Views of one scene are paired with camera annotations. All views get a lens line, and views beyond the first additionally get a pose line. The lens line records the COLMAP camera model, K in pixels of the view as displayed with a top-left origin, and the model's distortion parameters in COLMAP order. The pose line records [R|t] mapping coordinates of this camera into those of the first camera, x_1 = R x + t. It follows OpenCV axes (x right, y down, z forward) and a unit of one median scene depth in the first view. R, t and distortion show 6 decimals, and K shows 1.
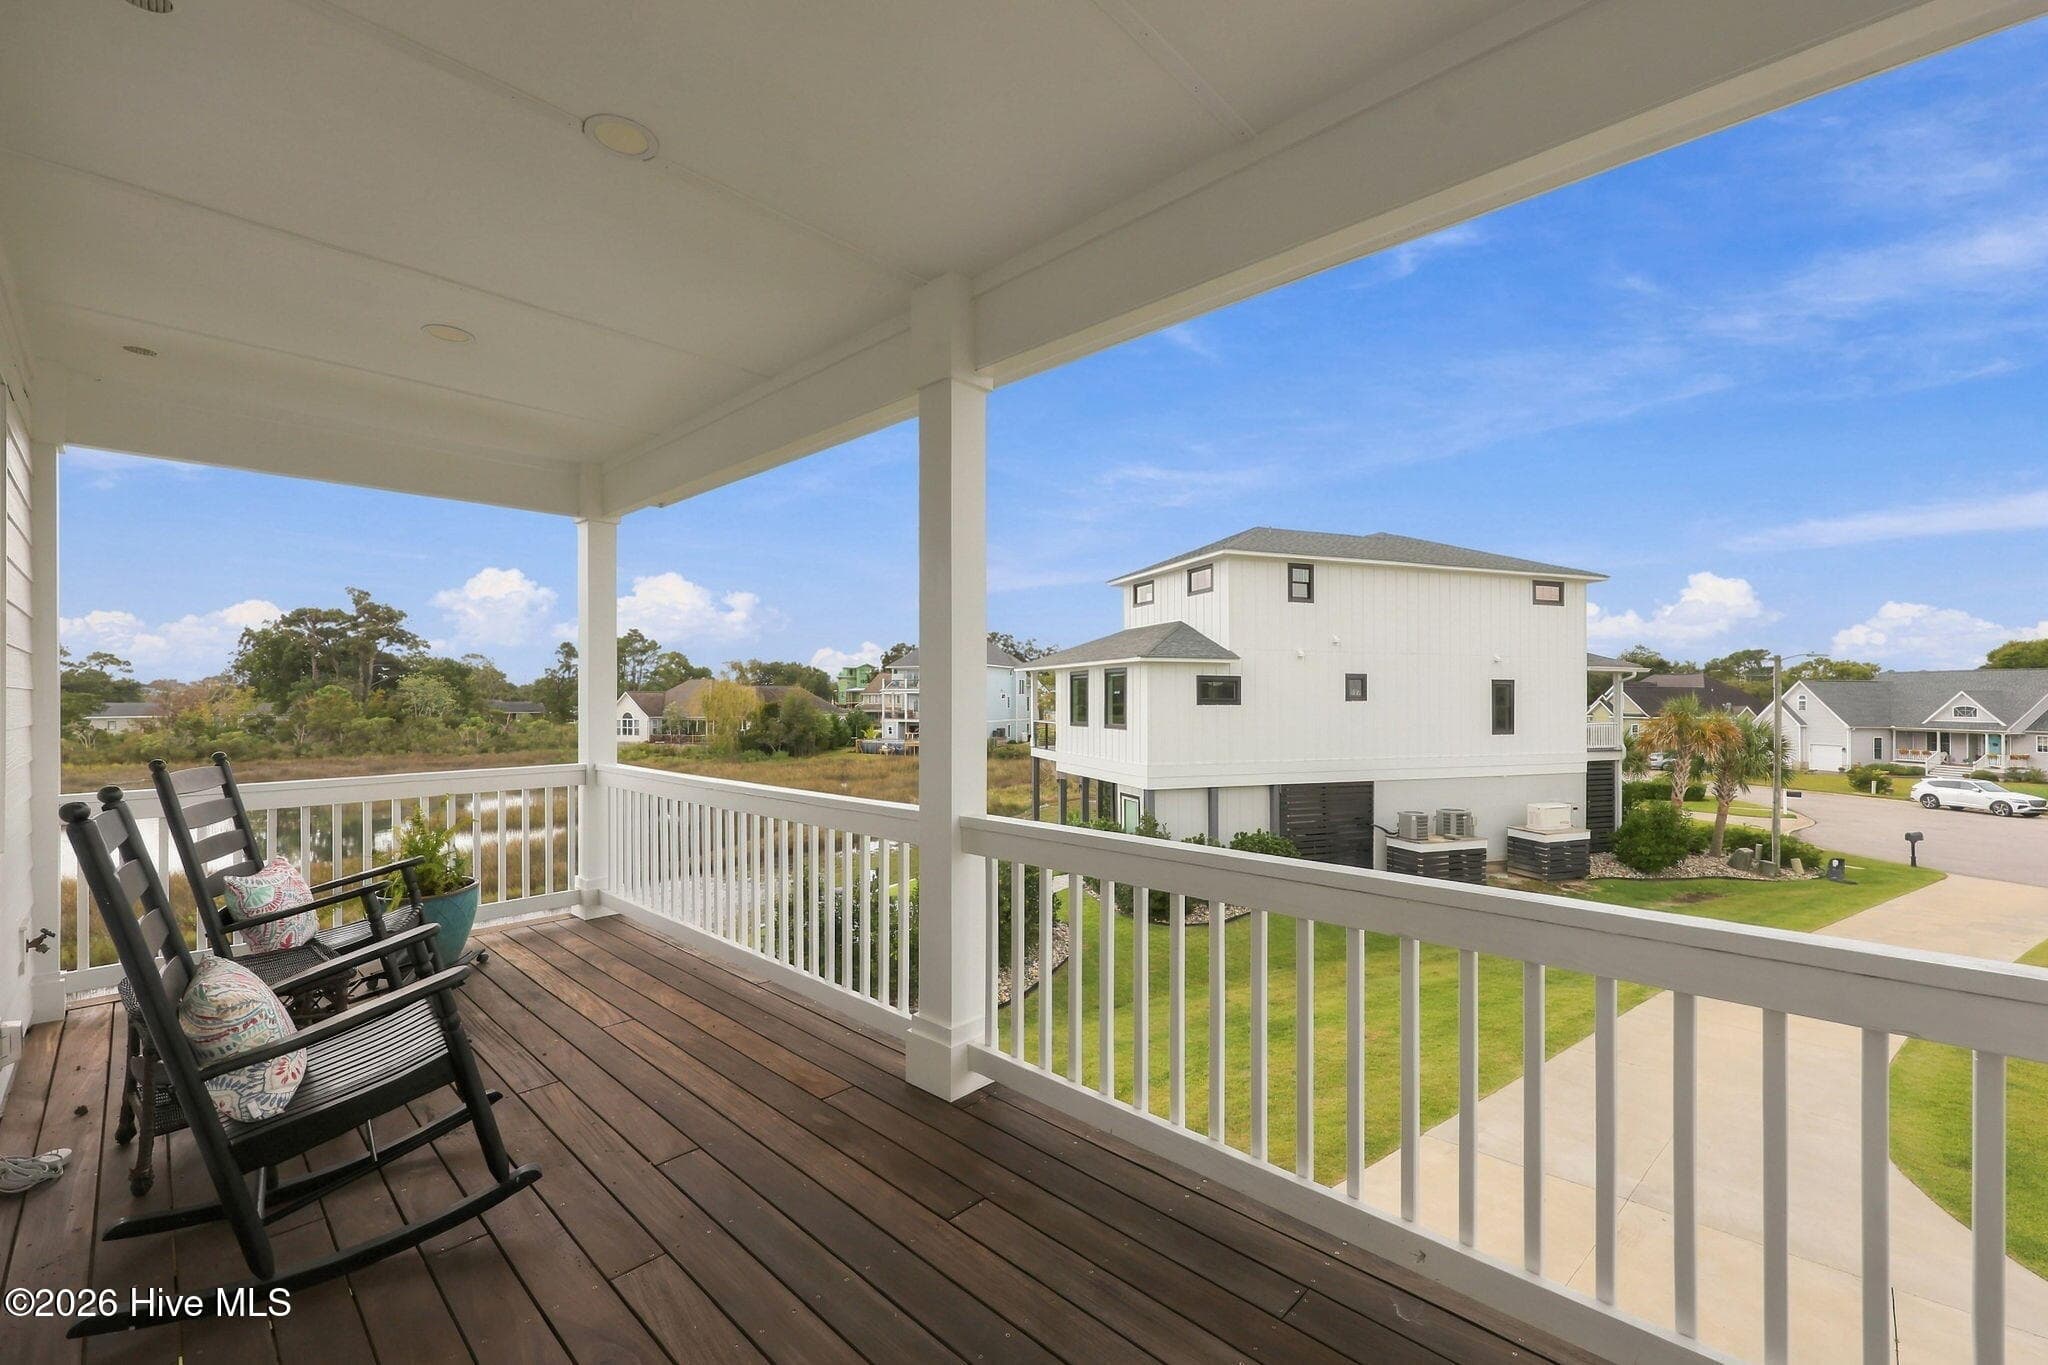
lens RADIAL K [[834.5, 0, 1024.0], [0, 834.5, 682.5], [0, 0, 1]] dist [-0.001496, -0.000073]
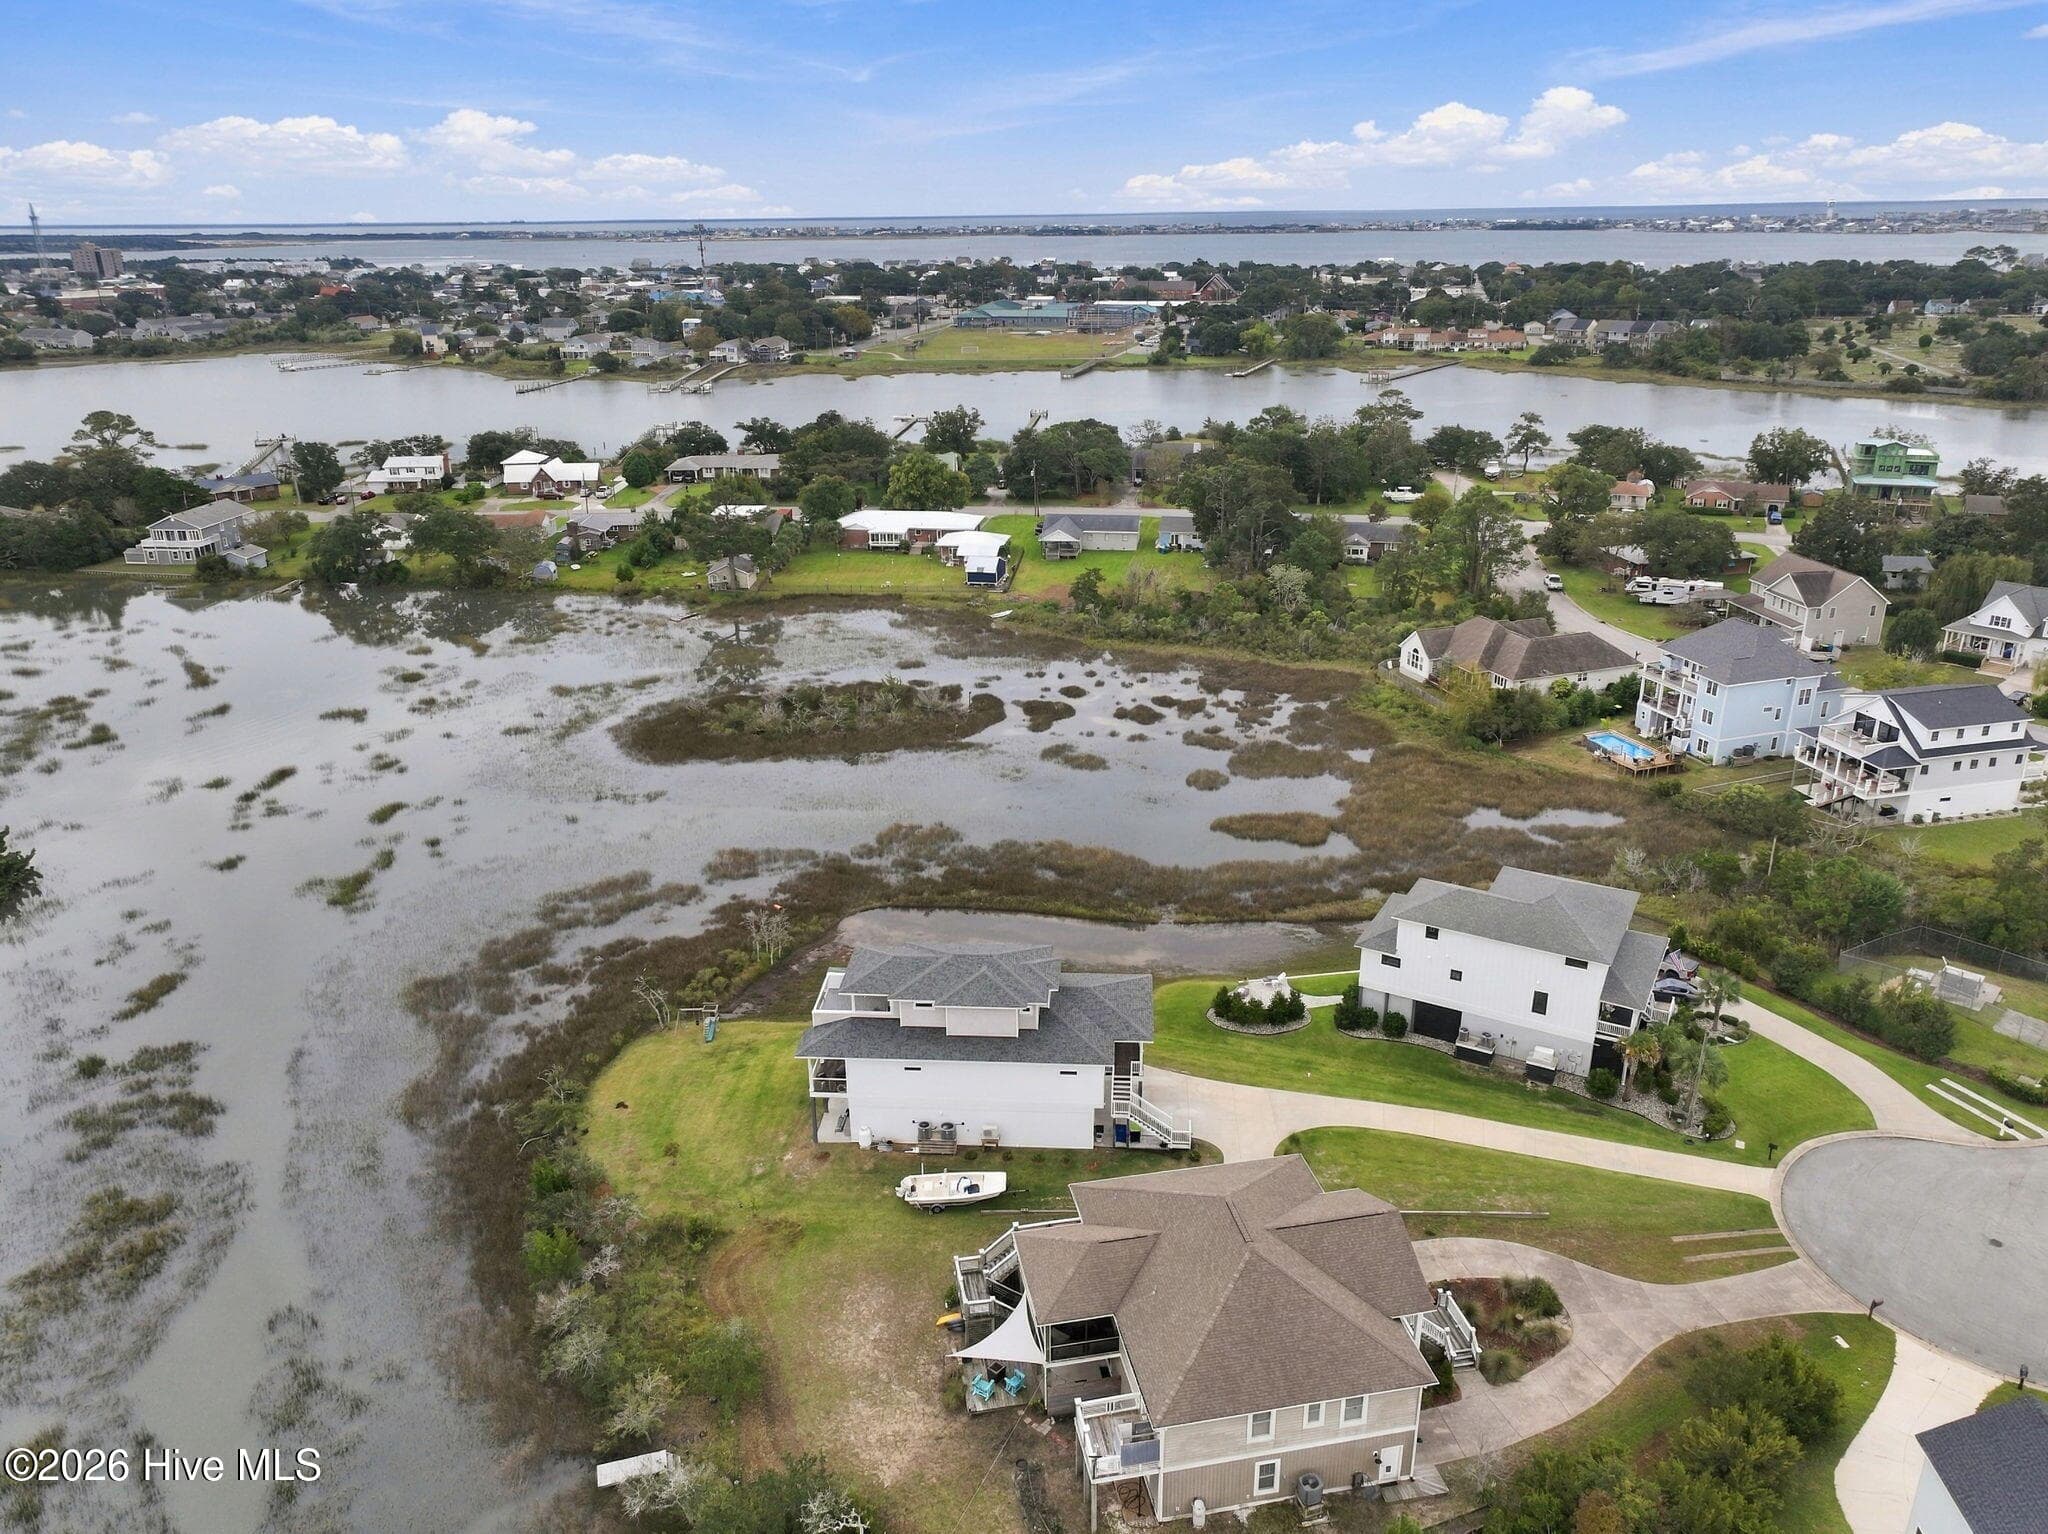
lens RADIAL K [[1401.9, 0, 1026.4], [0, 1401.9, 834.7], [0, 0, 1]] dist [0.006152, 0.008131]
pose [[0.638888, 0.297648, -0.709385, 2.186736], [0.032035, 0.911025, 0.411105, -1.919813], [0.768632, -0.285375, 0.572508, -2.003349]]
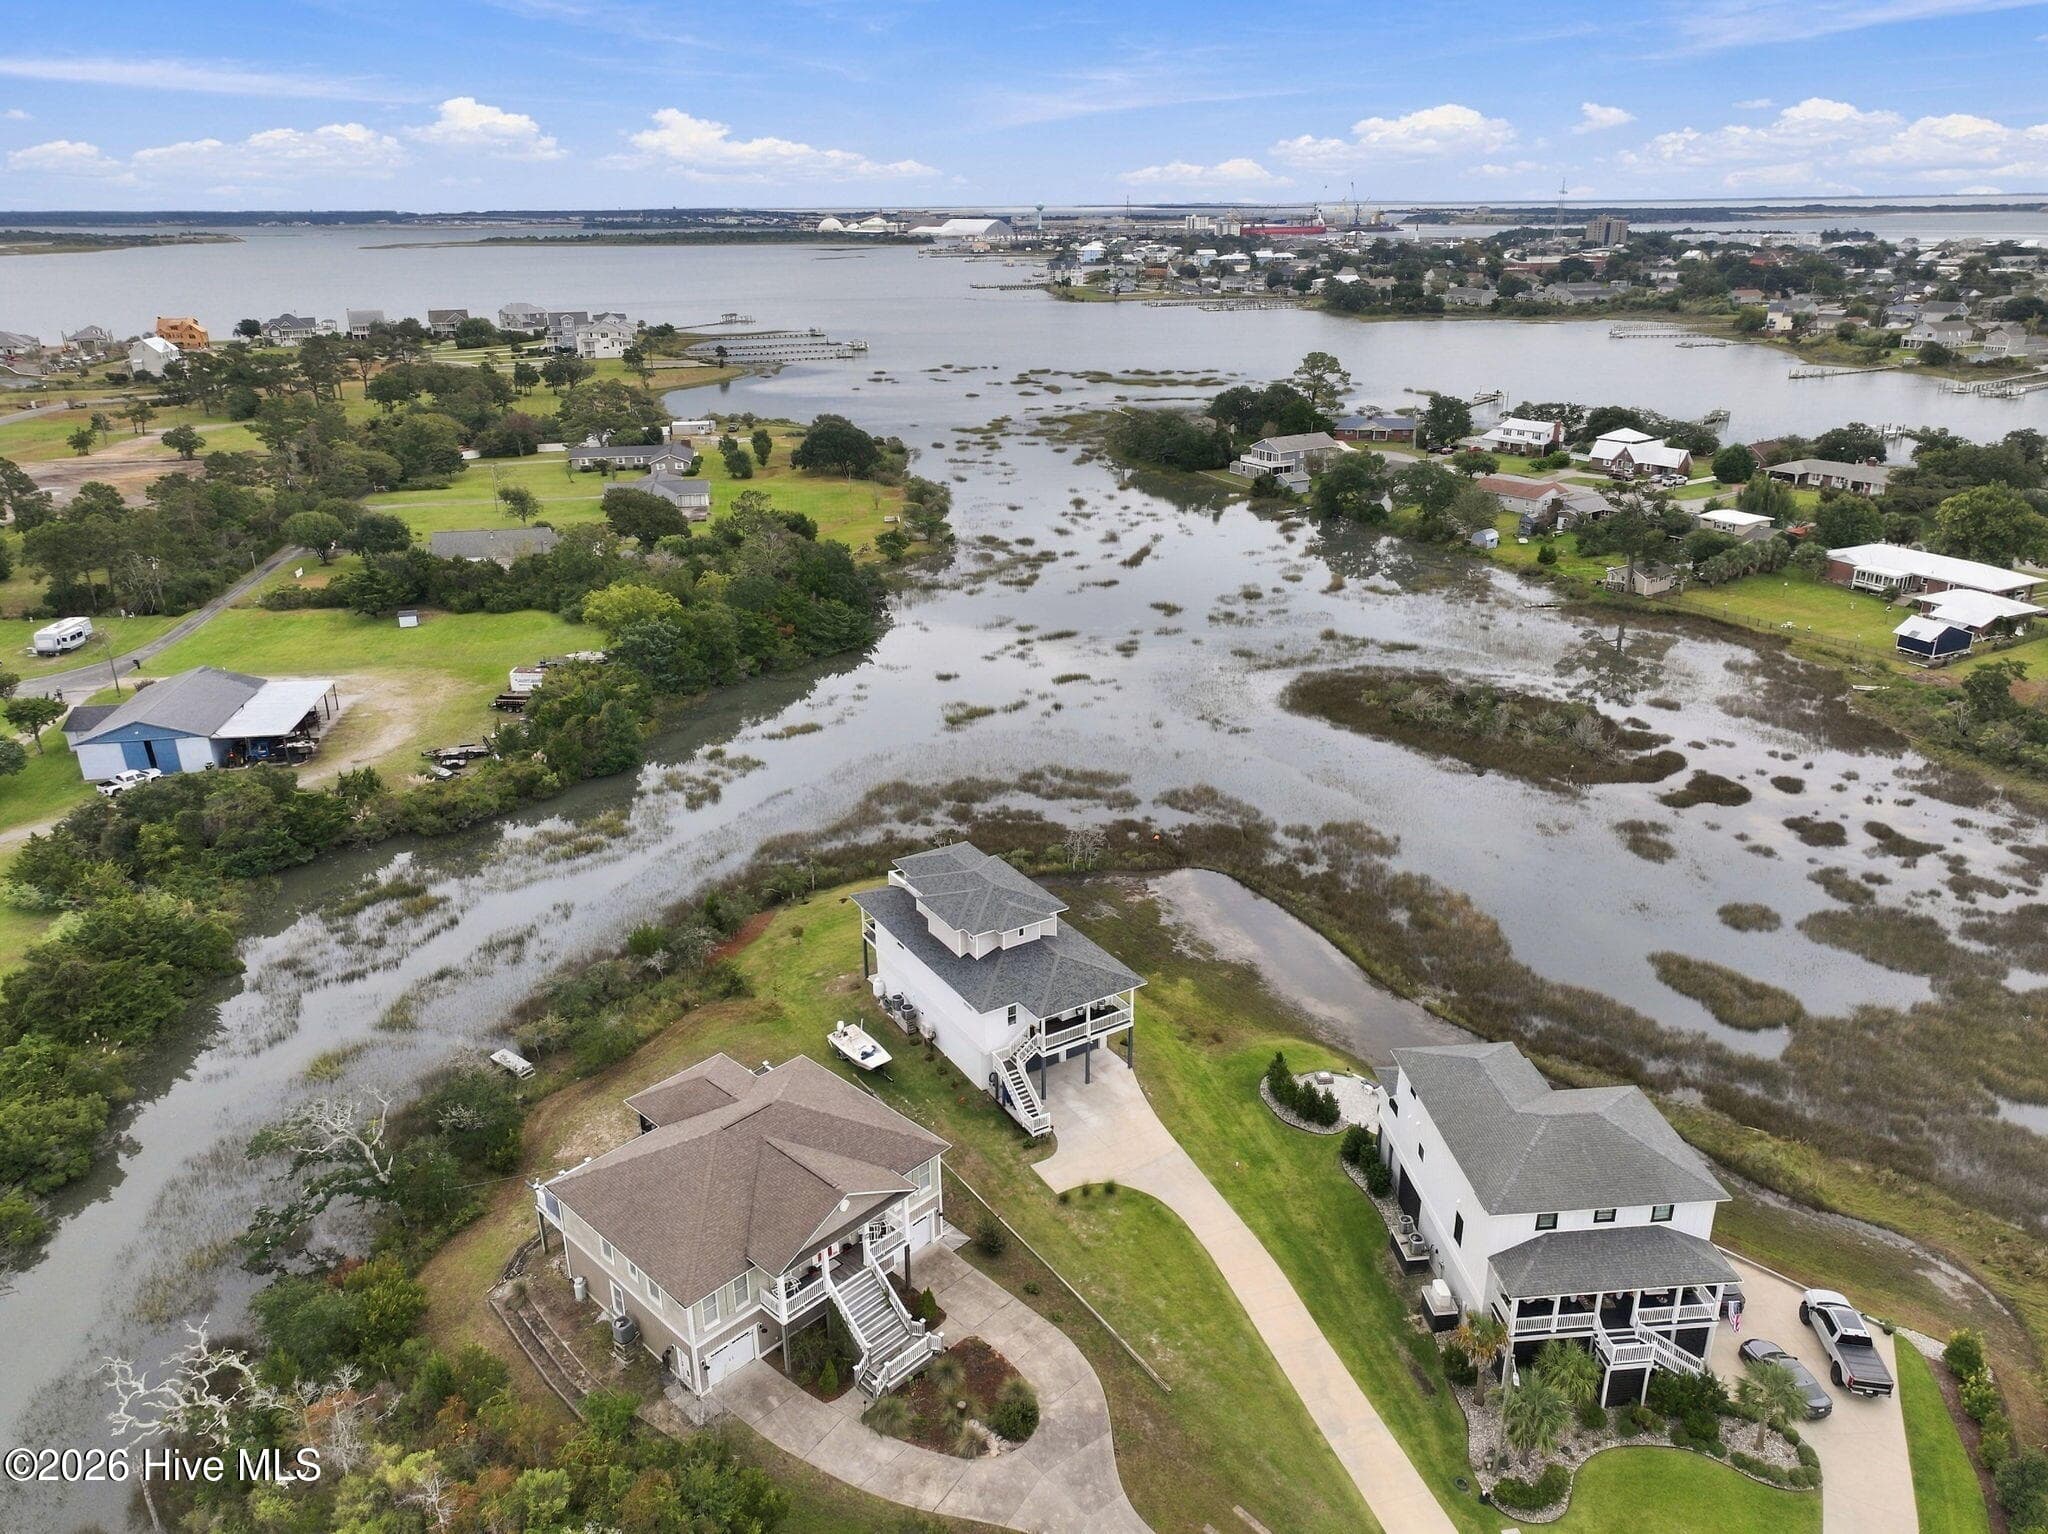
lens RADIAL K [[1425.0, 0, 1014.8], [0, 1425.0, 741.7], [0, 0, 1]] dist [0.017313, 0.002731]
pose [[-0.255797, 0.336152, -0.906405, 3.037312], [0.023674, 0.939495, 0.341743, -1.867764], [0.966441, 0.065958, -0.248278, 0.767902]]
